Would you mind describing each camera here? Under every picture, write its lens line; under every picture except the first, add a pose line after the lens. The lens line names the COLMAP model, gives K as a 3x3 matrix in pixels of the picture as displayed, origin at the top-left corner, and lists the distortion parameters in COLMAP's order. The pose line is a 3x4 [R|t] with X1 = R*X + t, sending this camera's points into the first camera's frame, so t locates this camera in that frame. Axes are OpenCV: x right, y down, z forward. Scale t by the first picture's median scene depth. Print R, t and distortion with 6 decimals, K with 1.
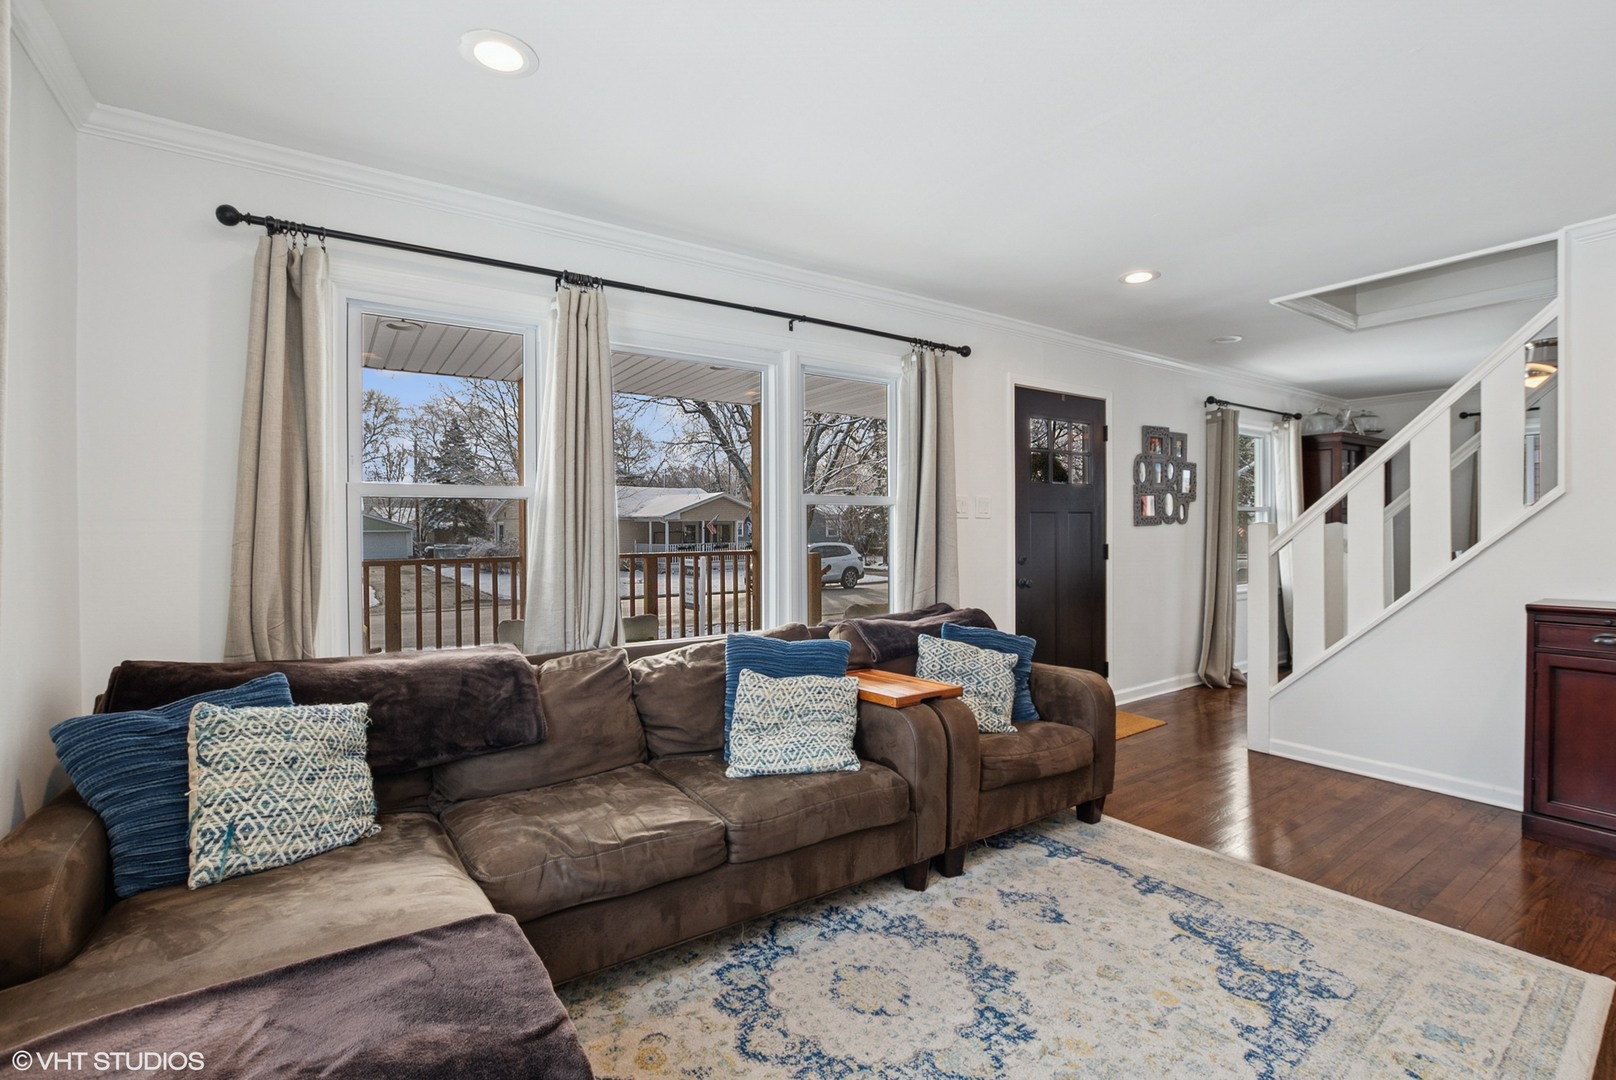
lens RADIAL K [[713.4, 0, 818.1], [0, 713.4, 532.4], [0, 0, 1]] dist [-0.022771, -0.000301]
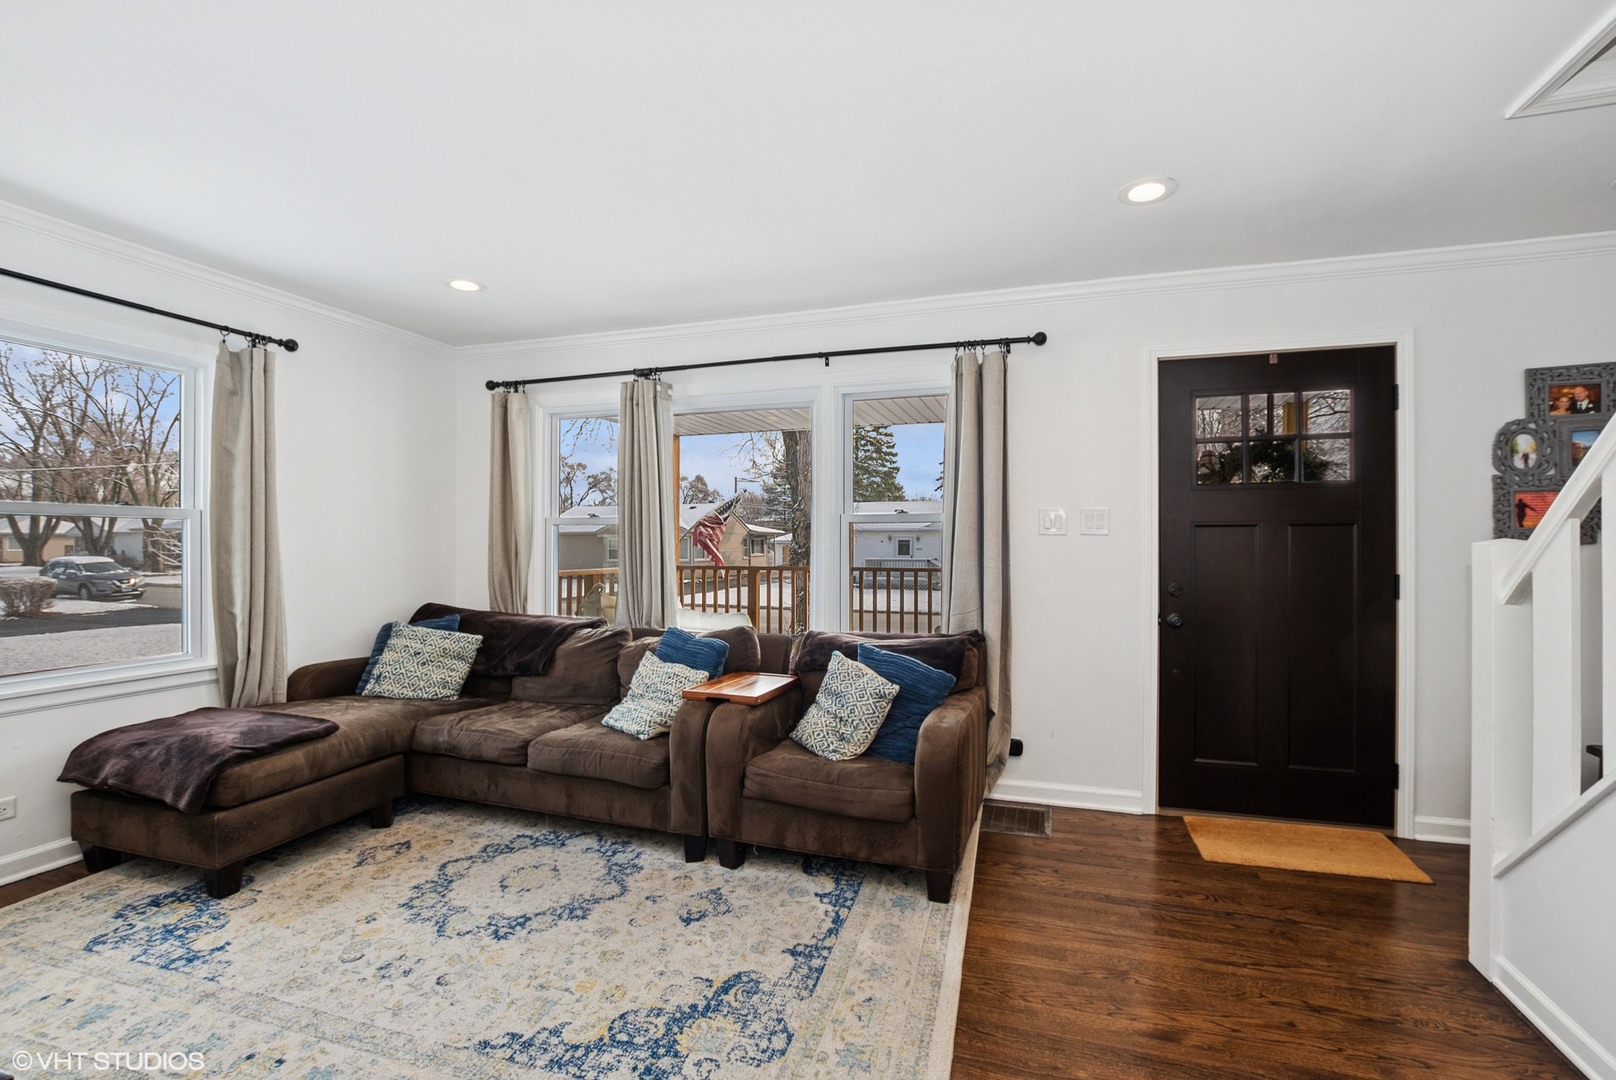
lens RADIAL K [[713.4, 0, 851.9], [0, 713.4, 544.2], [0, 0, 1]] dist [-0.022771, -0.000301]
pose [[0.619096, 0.007590, -0.785279, 1.393120], [-0.009899, 0.999949, 0.001861, -0.017291], [0.785253, 0.006622, 0.619139, 0.567573]]
